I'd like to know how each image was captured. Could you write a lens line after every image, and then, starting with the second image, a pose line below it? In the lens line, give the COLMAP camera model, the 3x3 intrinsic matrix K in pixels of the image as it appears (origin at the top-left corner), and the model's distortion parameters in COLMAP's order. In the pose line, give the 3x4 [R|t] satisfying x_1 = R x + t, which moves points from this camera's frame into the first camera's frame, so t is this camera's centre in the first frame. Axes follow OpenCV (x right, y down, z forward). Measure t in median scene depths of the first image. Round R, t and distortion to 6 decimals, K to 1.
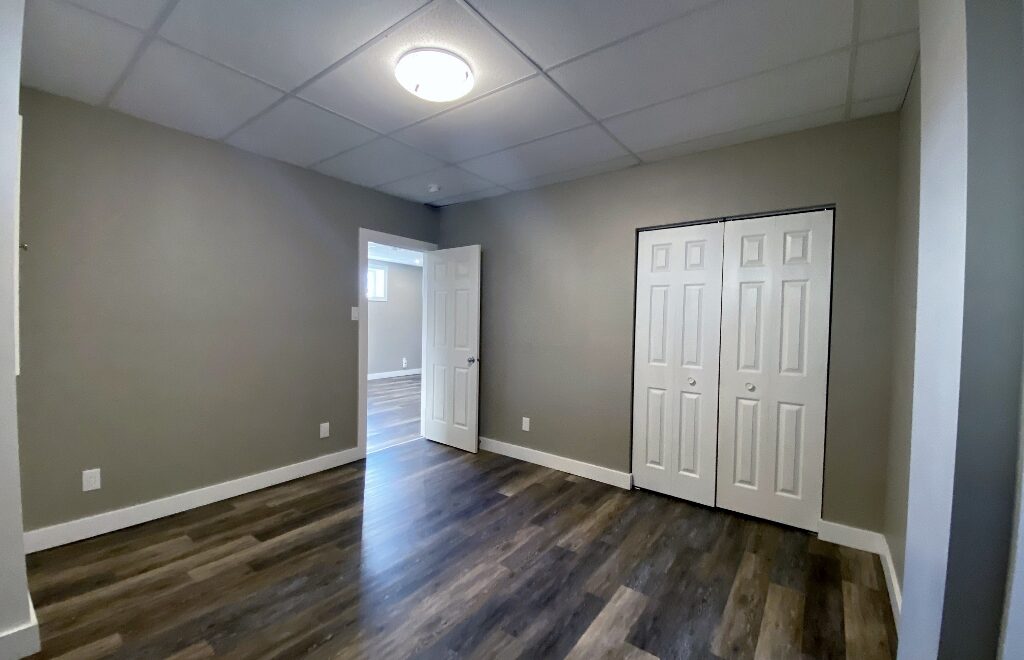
lens RADIAL K [[413.5, 0, 510.5], [0, 413.5, 330.5], [0, 0, 1]] dist [0.044422, -0.030427]
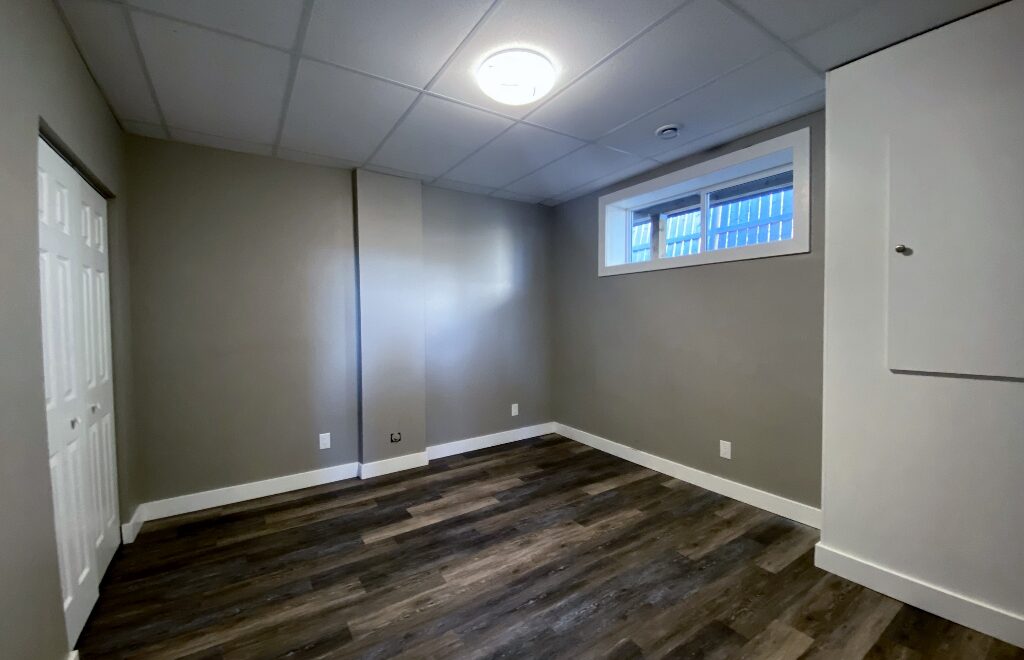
lens RADIAL K [[413.5, 0, 510.5], [0, 413.5, 330.5], [0, 0, 1]] dist [0.044422, -0.030427]
pose [[-0.940272, -0.012607, 0.340191, -0.496888], [0.009136, 0.998020, 0.062236, -0.055518], [-0.340302, 0.061627, -0.938295, 1.897588]]
